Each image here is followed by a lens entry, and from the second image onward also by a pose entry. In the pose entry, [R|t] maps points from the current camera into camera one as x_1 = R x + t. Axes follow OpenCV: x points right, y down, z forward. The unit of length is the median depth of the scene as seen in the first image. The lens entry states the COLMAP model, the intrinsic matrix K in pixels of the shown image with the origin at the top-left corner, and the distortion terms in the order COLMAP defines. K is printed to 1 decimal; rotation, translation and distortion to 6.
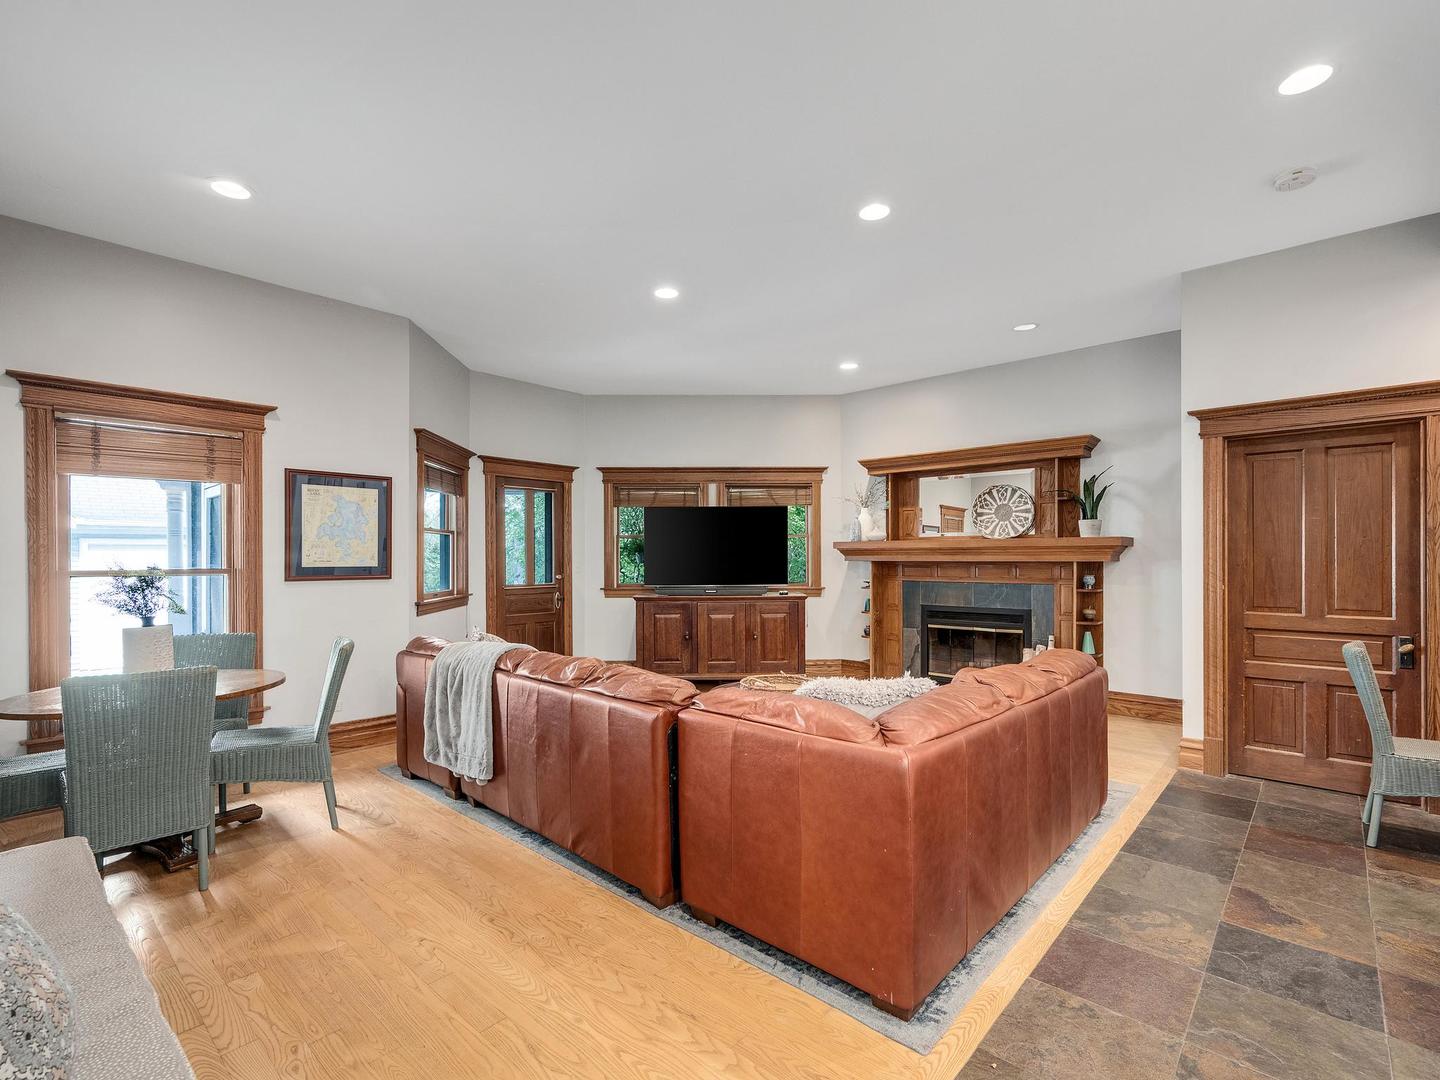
lens RADIAL K [[680.1, 0, 719.9], [0, 680.1, 555.3], [0, 0, 1]] dist [0.000591, -0.000035]
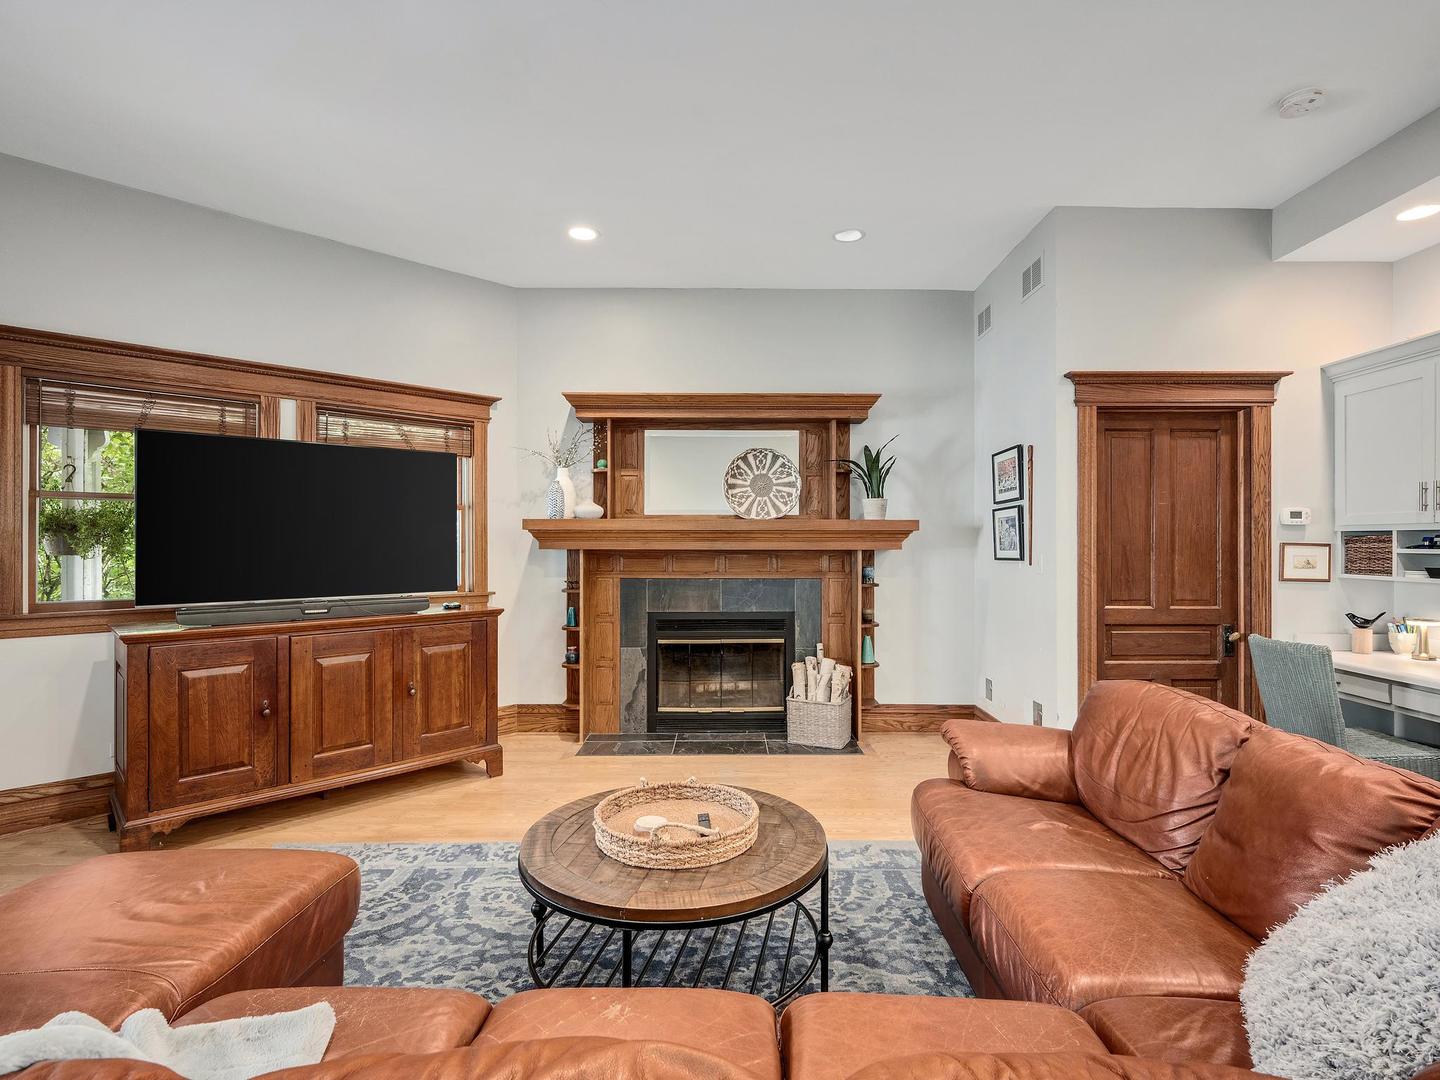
lens RADIAL K [[727.4, 0, 720.0], [0, 727.4, 540.0], [0, 0, 1]] dist [0.003176, 0.000380]
pose [[0.737966, 0.007272, 0.674799, -0.160437], [-0.005251, 0.999974, -0.005033, 0.002417], [-0.674818, 0.000170, 0.737984, 0.424474]]
